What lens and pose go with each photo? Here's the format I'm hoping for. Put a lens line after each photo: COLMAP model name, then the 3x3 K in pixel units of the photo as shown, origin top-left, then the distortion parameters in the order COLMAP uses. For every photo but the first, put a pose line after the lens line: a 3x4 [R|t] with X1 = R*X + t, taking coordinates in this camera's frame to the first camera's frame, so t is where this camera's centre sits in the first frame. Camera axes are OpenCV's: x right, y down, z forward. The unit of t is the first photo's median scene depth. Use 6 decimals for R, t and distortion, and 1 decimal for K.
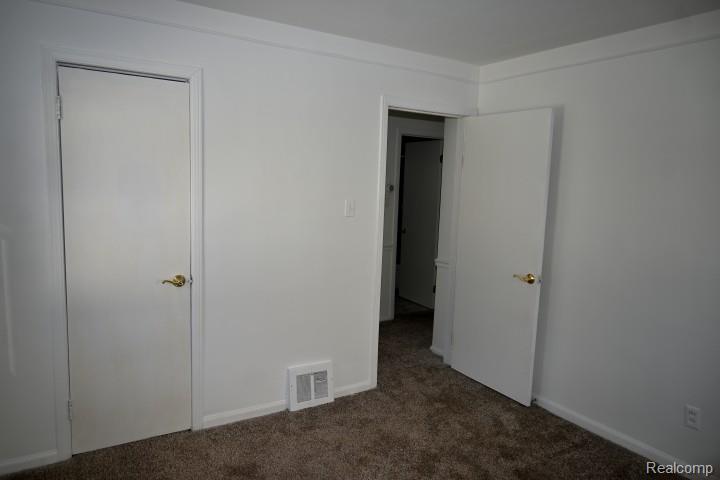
lens RADIAL K [[487.8, 0, 360.0], [0, 487.8, 240.0], [0, 0, 1]] dist [-0.001216, -0.001251]
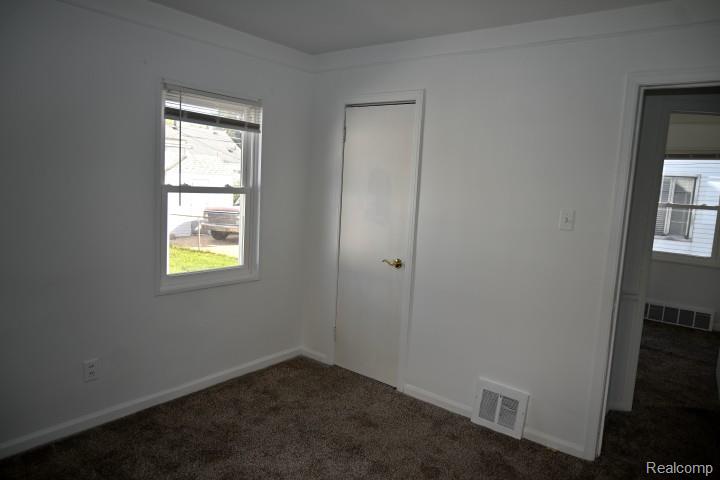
lens RADIAL K [[487.8, 0, 360.0], [0, 487.8, 240.0], [0, 0, 1]] dist [-0.001216, -0.001251]
pose [[0.335112, 0.104065, -0.936413, 0.650326], [-0.147026, 0.987482, 0.057124, -0.028163], [0.930636, 0.118534, 0.346218, 0.410533]]
